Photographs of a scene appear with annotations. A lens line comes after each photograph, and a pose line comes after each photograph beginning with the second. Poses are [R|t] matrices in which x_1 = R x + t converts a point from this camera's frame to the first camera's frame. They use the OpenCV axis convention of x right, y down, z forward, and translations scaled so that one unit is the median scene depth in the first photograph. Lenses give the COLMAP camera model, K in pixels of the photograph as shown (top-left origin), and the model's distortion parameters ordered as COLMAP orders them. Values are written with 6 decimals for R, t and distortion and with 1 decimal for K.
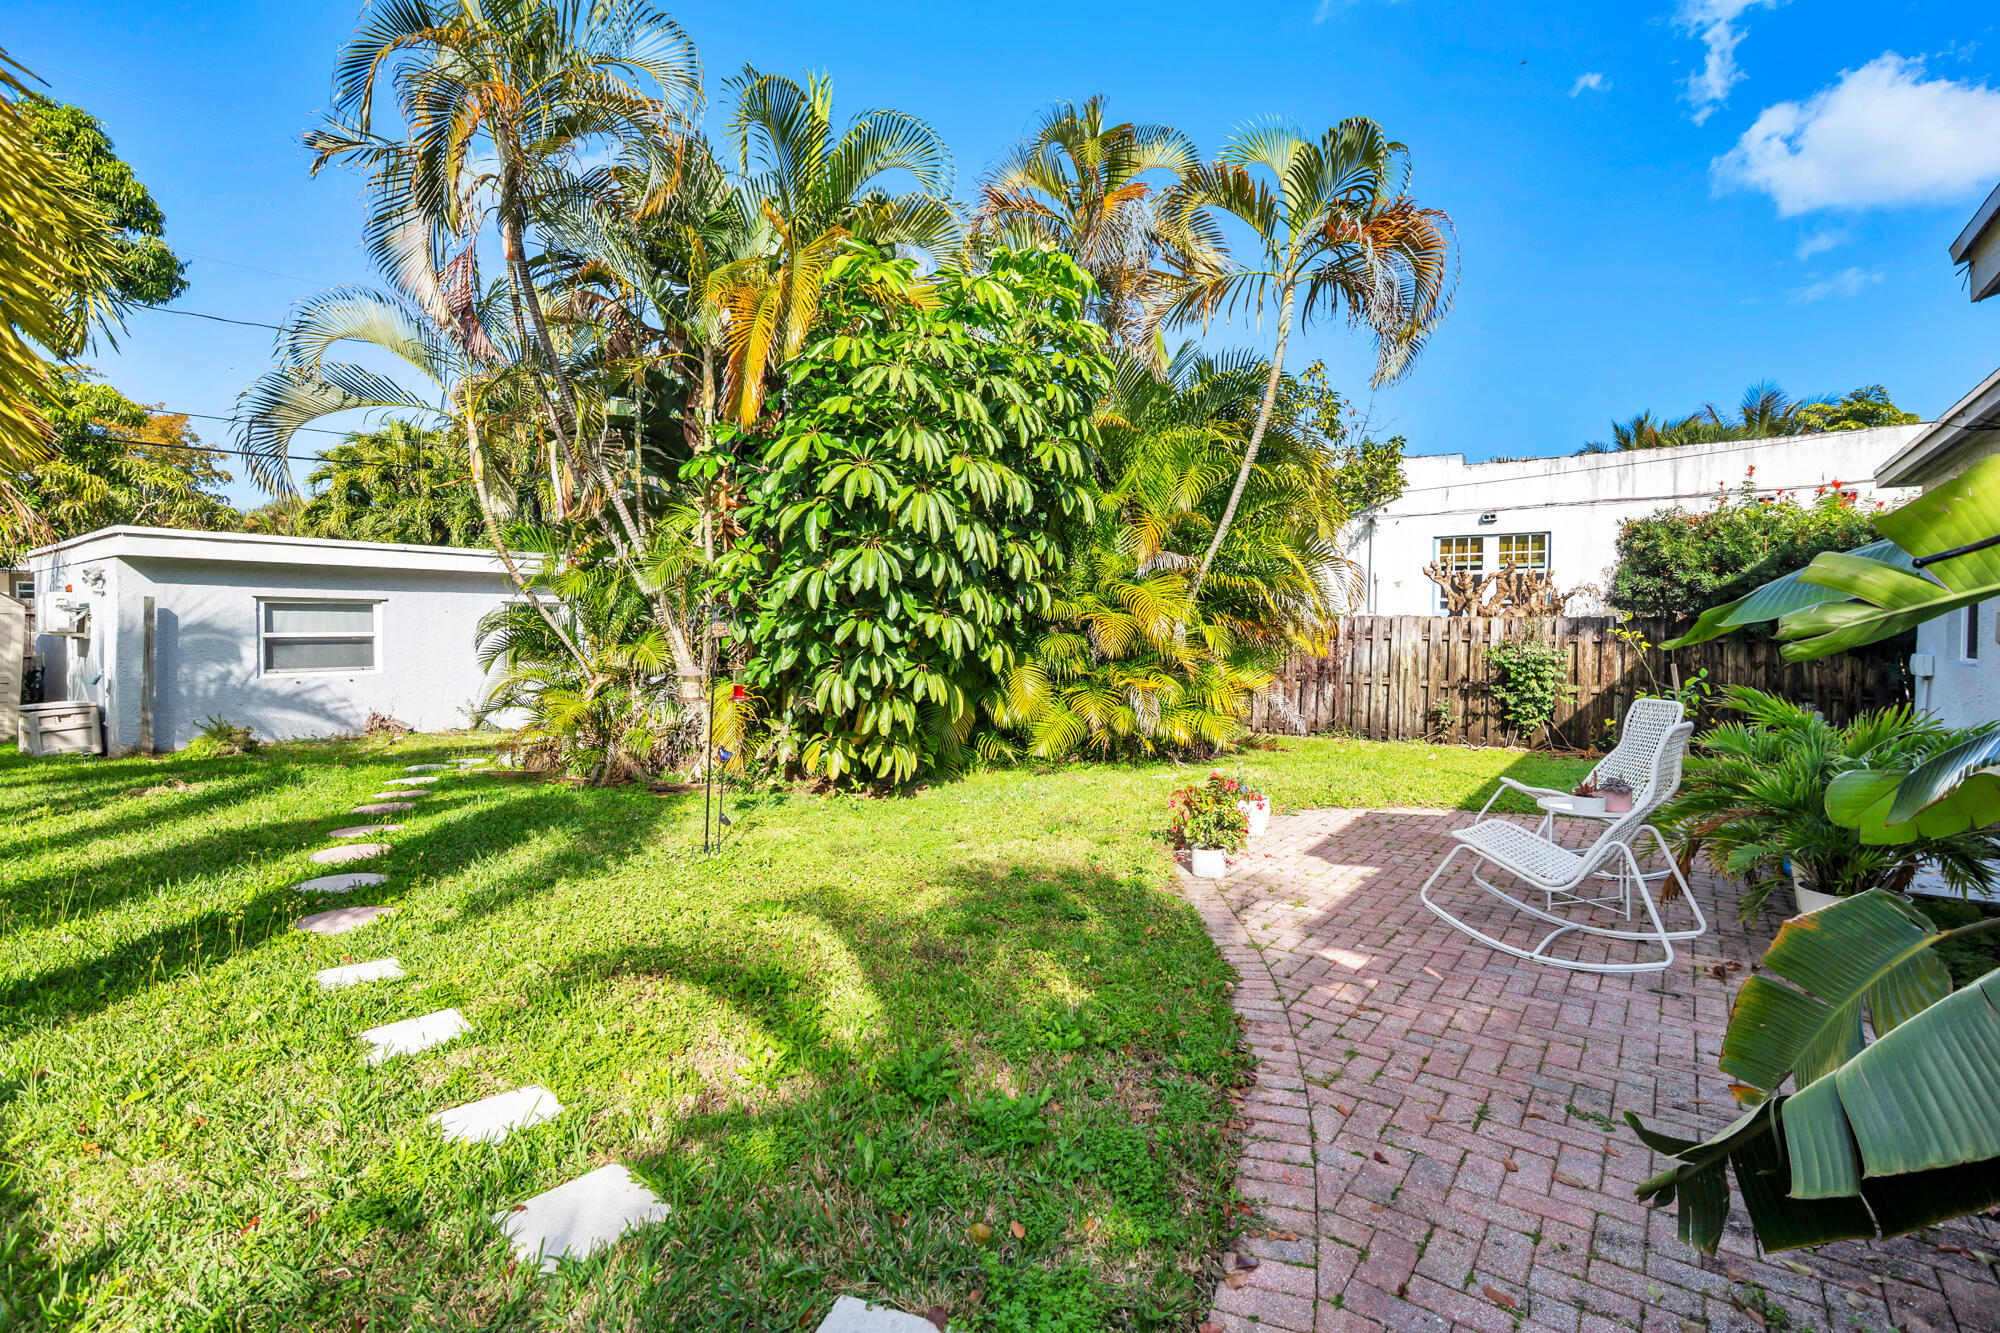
lens RADIAL K [[961.1, 0, 1023.7], [0, 961.1, 658.6], [0, 0, 1]] dist [-0.002420, -0.000370]
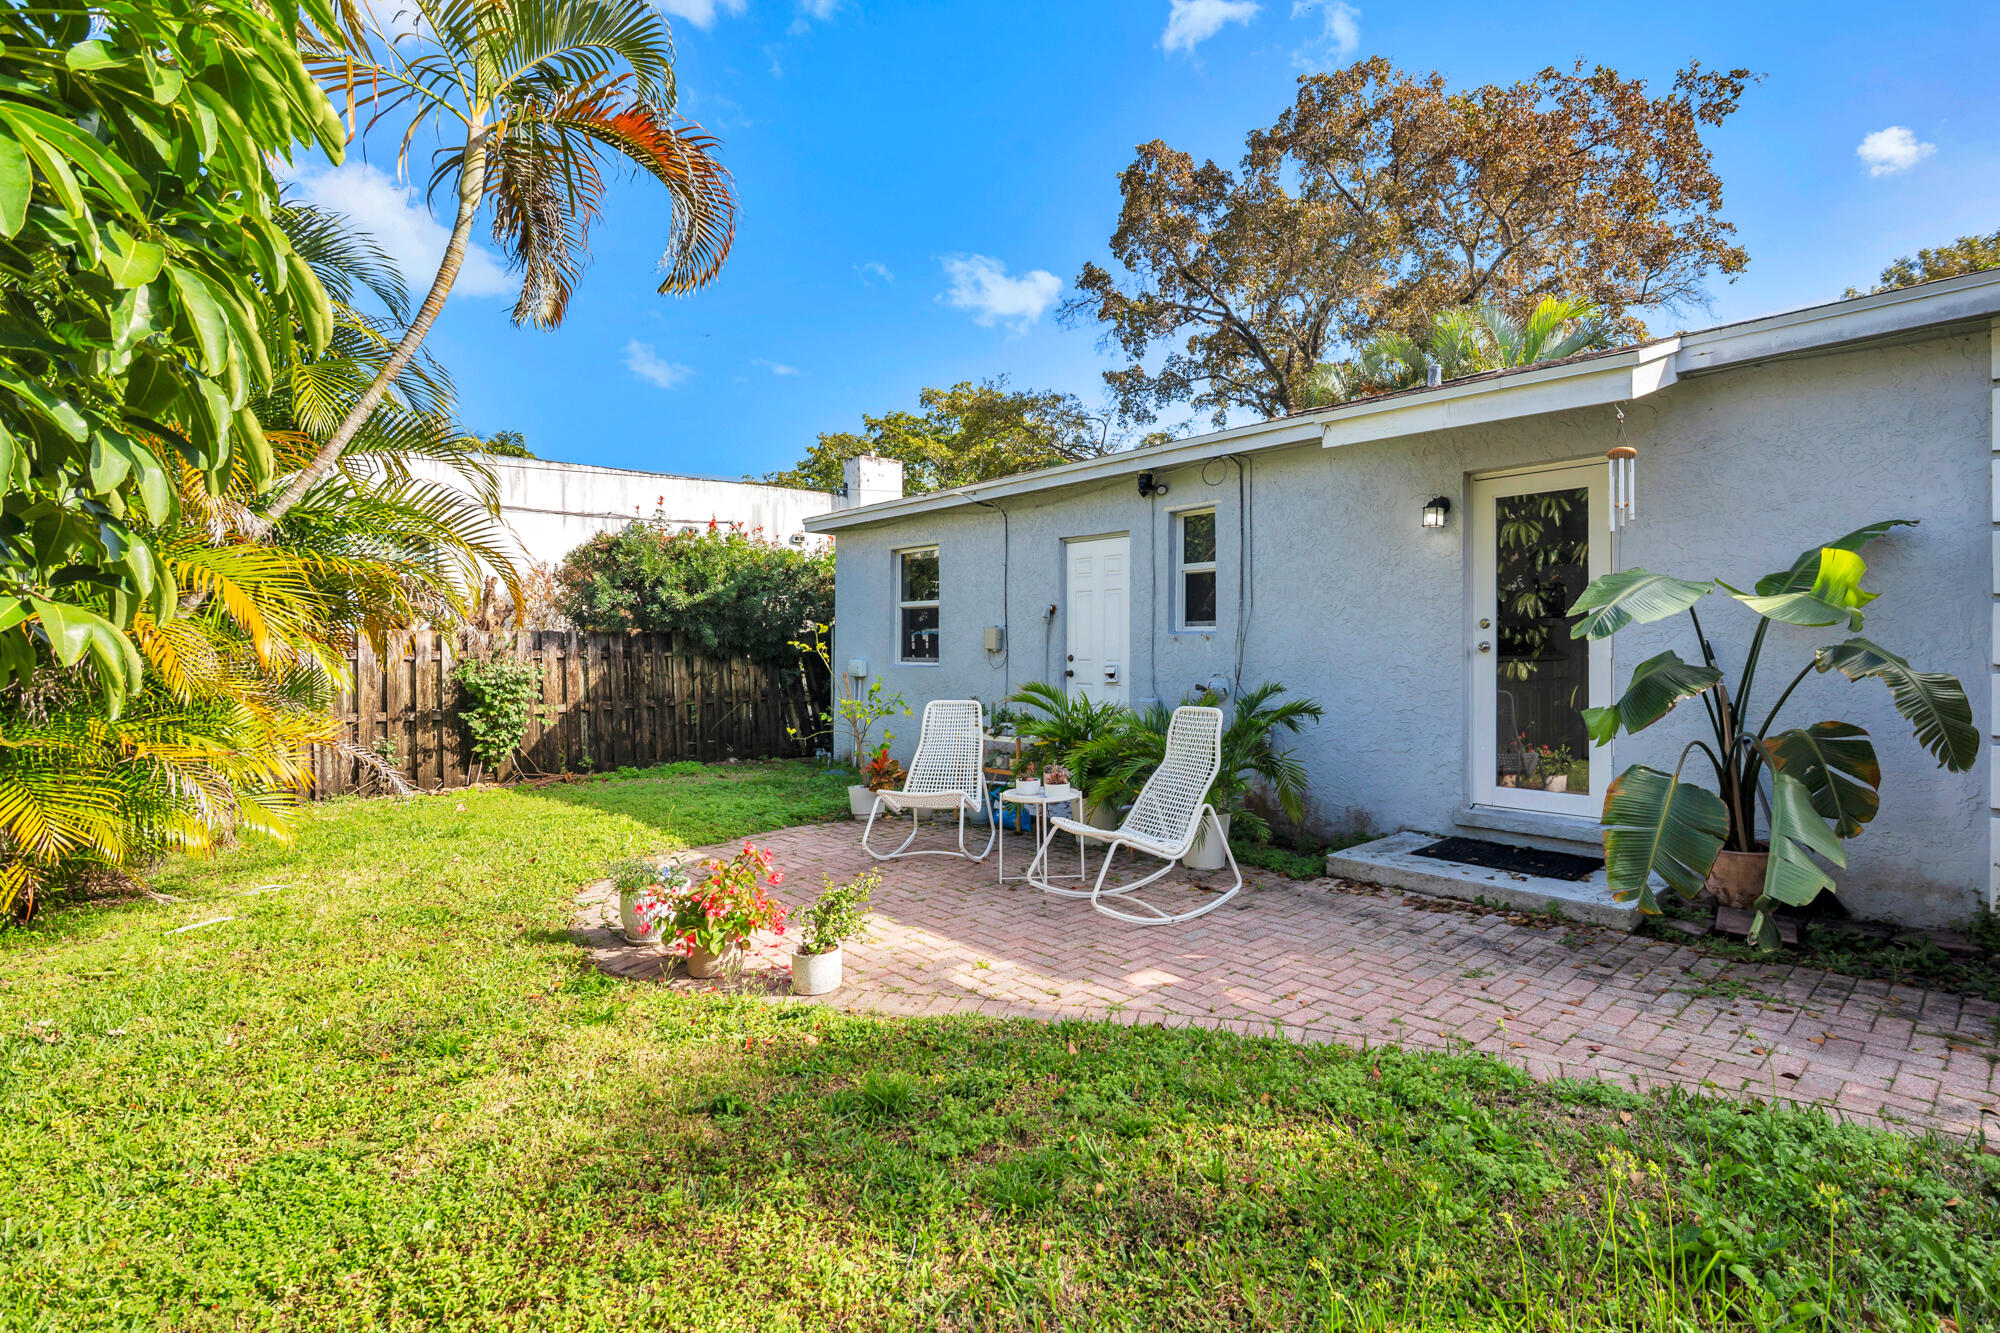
lens RADIAL K [[961.1, 0, 1023.7], [0, 961.1, 658.6], [0, 0, 1]] dist [-0.002420, -0.000370]
pose [[0.158063, -0.016061, 0.987298, -0.264951], [0.037883, 0.999230, 0.010190, -0.009225], [-0.986702, 0.035791, 0.158550, 0.409098]]
